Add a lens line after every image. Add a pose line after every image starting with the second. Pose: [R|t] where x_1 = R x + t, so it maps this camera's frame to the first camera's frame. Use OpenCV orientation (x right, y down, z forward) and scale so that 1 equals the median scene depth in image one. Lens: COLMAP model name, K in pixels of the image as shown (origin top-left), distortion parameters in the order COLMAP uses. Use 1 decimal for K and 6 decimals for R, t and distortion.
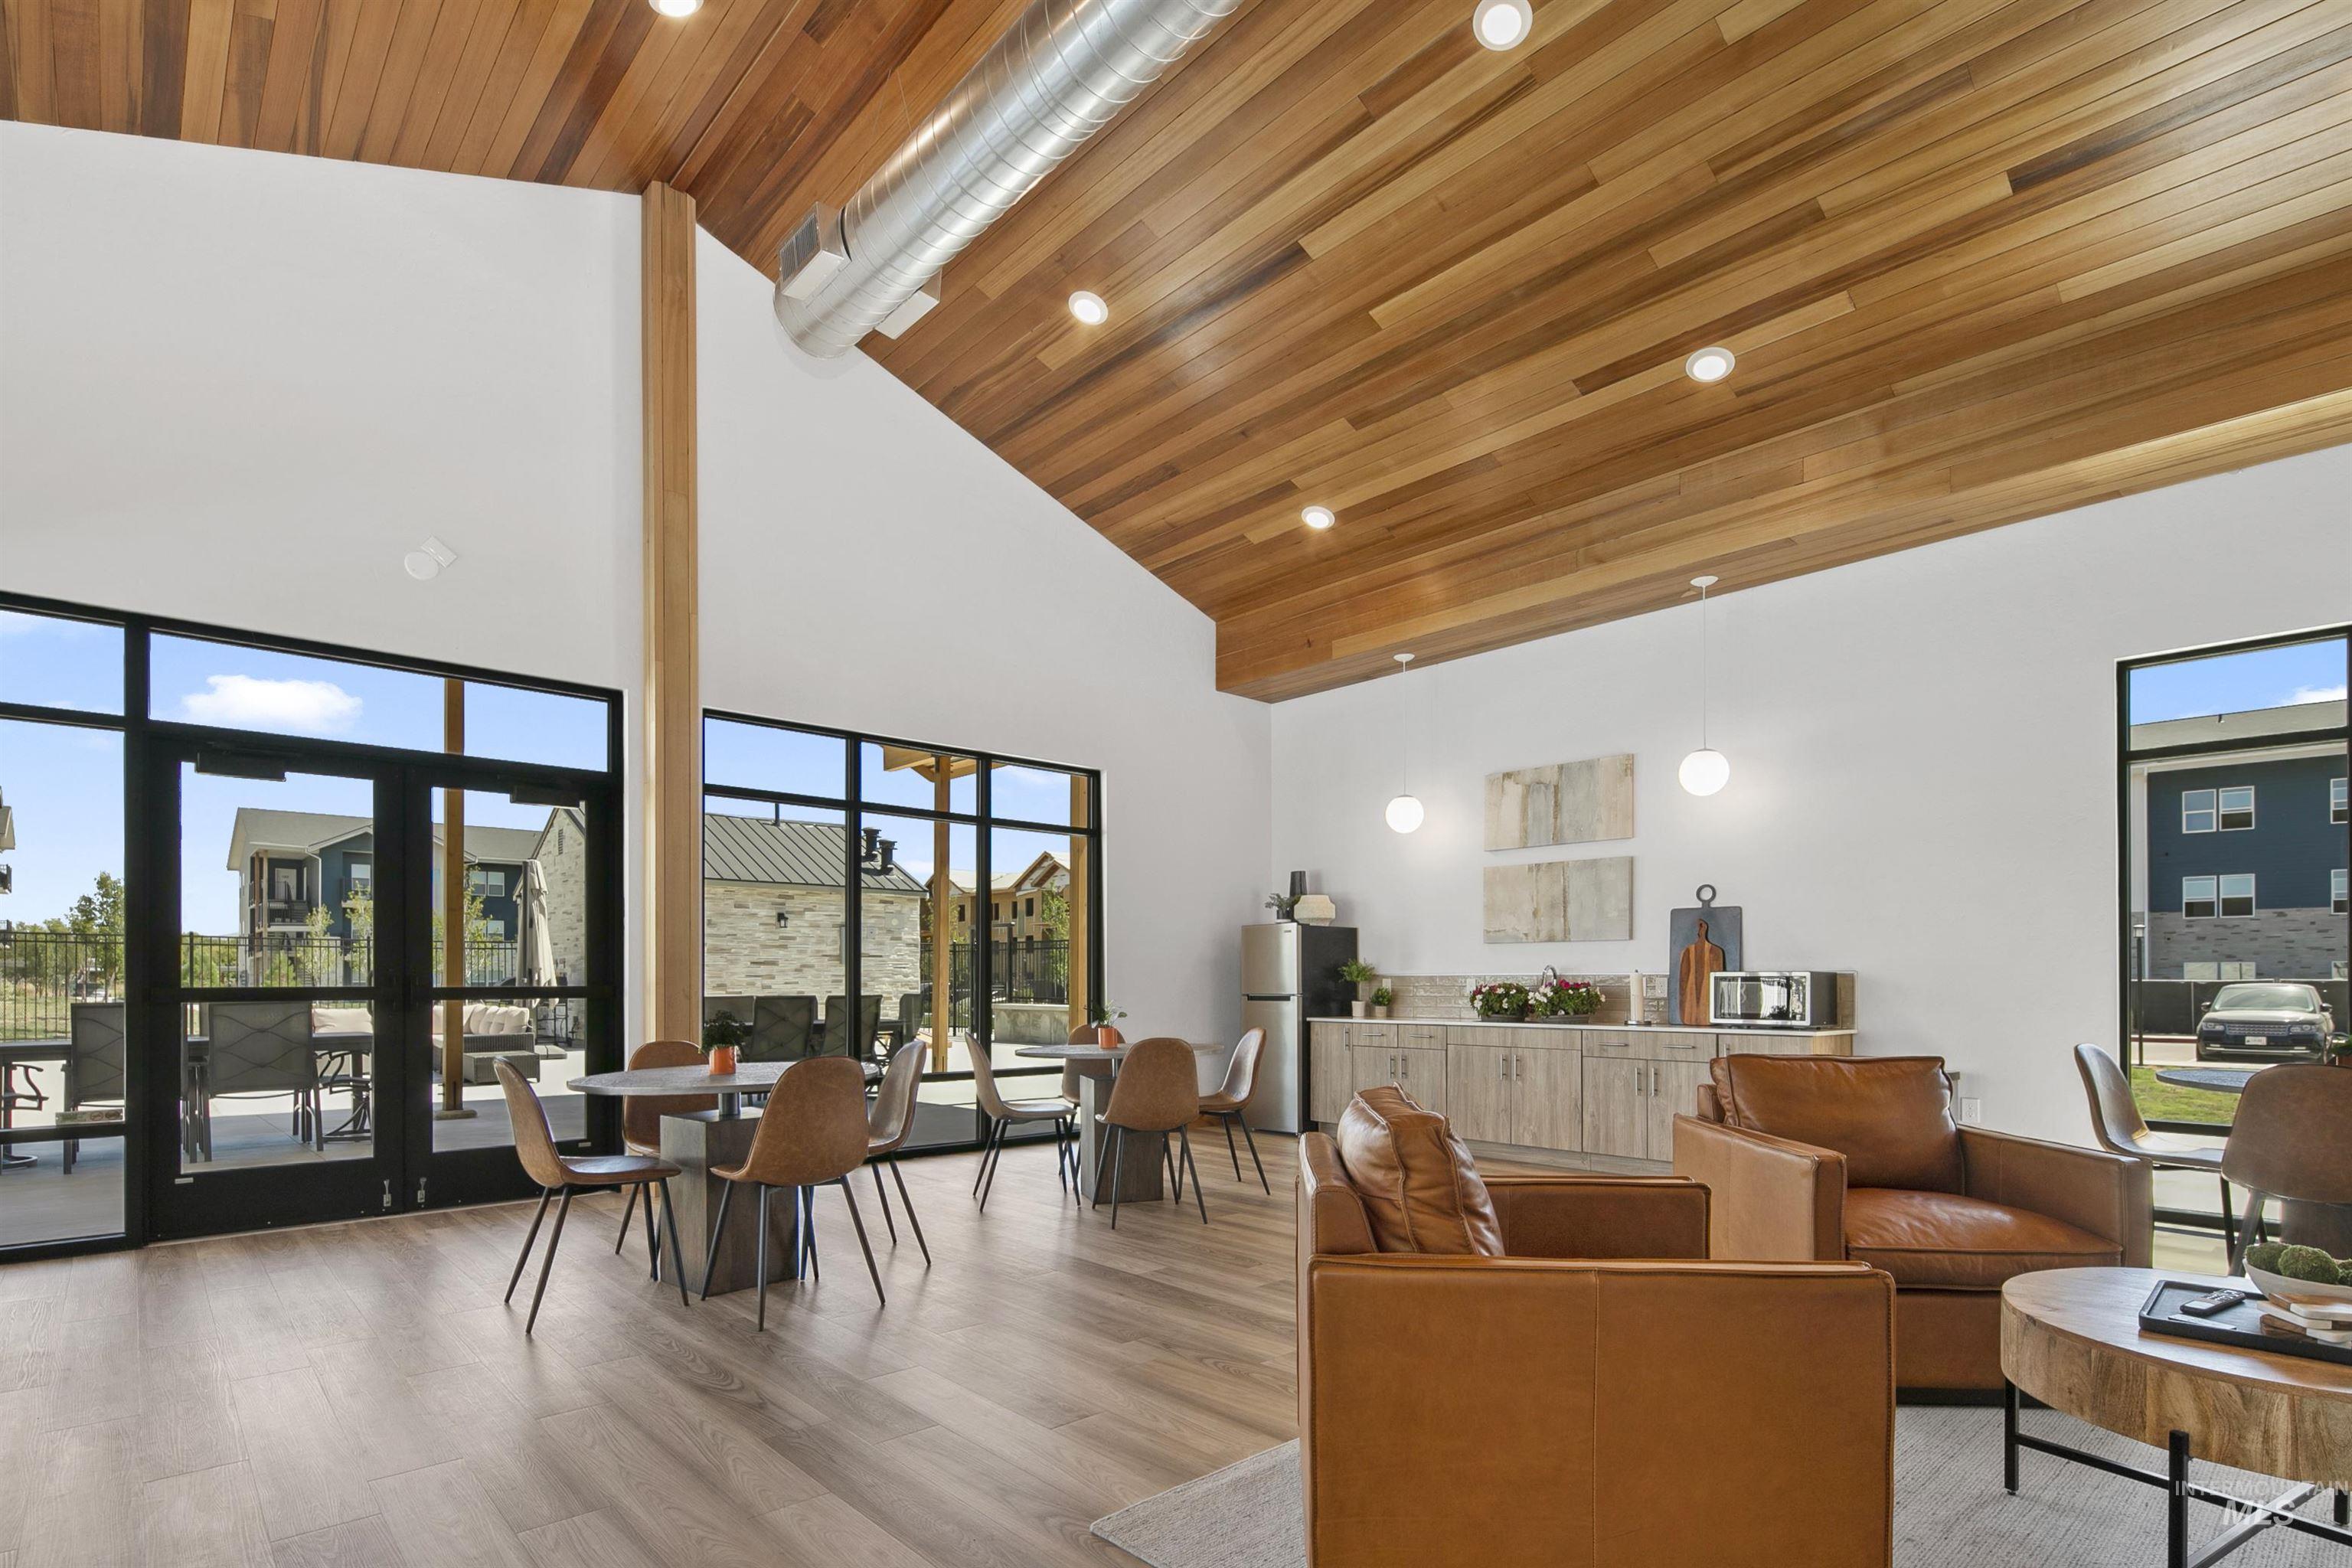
lens RADIAL K [[1155.5, 0, 1176.0], [0, 1155.5, 784.0], [0, 0, 1]] dist [-0.001839, -0.000799]
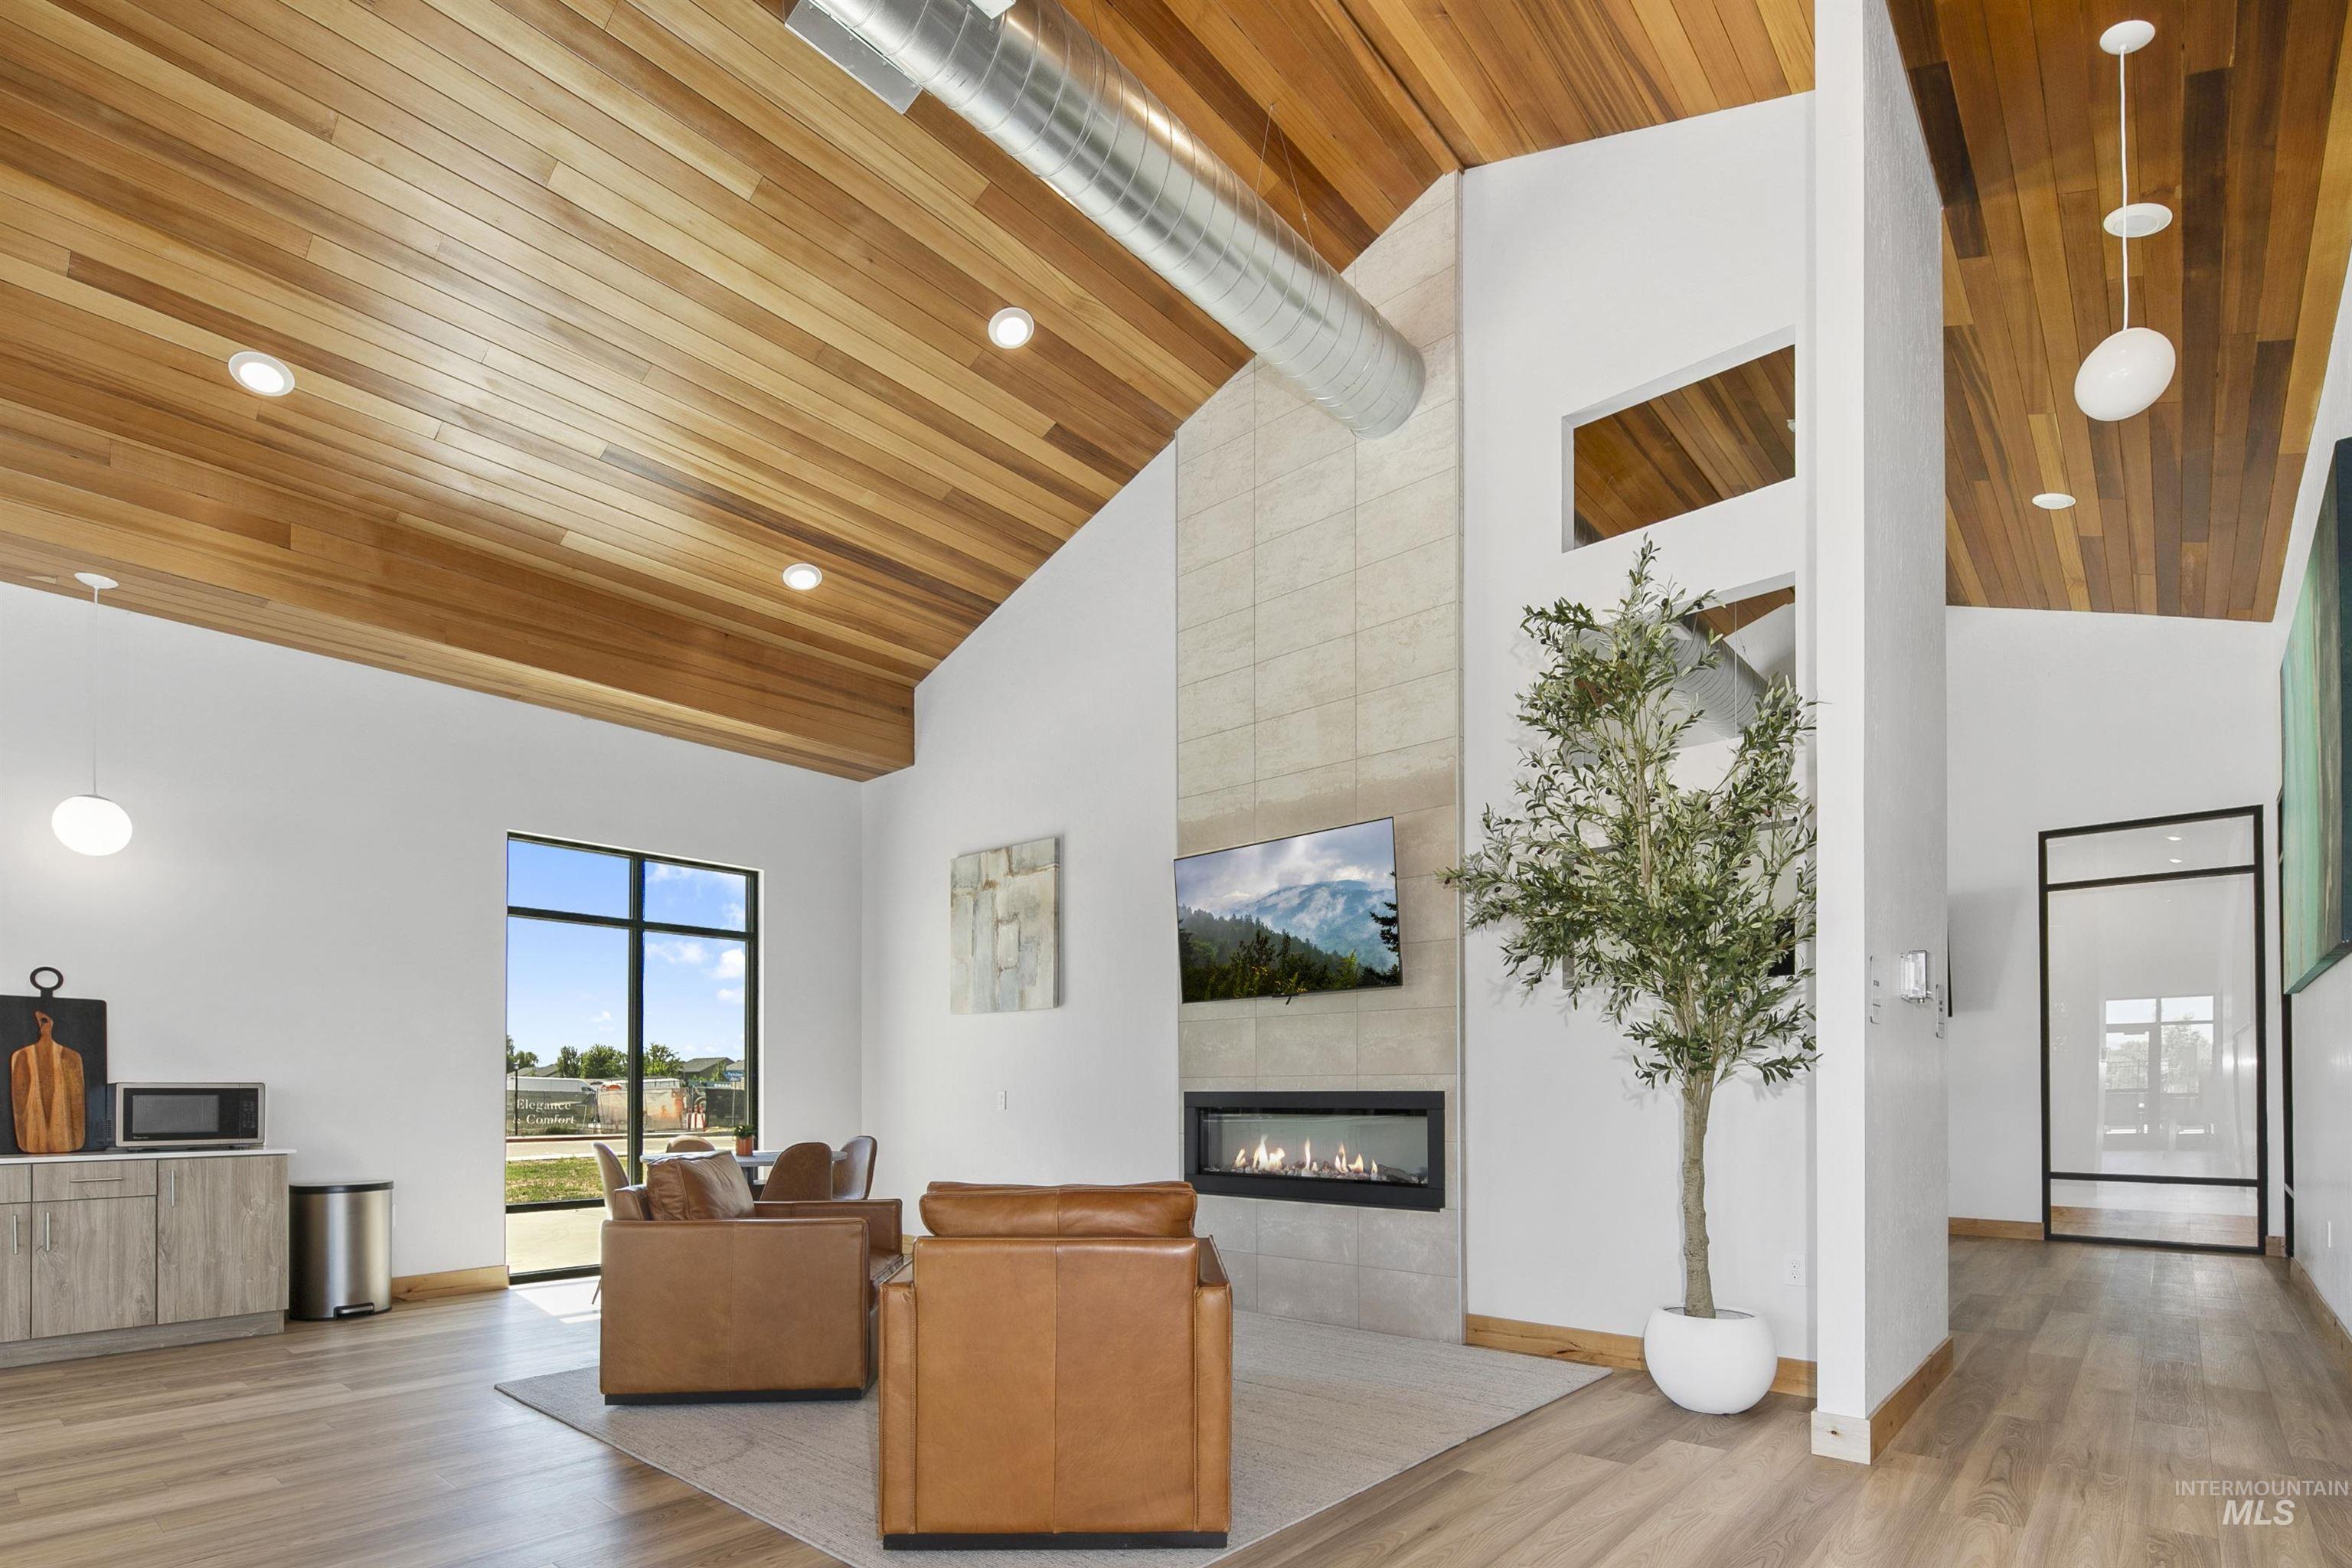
lens RADIAL K [[1155.5, 0, 1176.0], [0, 1155.5, 784.0], [0, 0, 1]] dist [-0.001839, -0.000799]
pose [[-0.135649, 0.269081, 0.953517, -0.413839], [-0.153705, 0.945045, -0.288556, 0.081158], [-0.978762, -0.185702, -0.086836, 0.374392]]
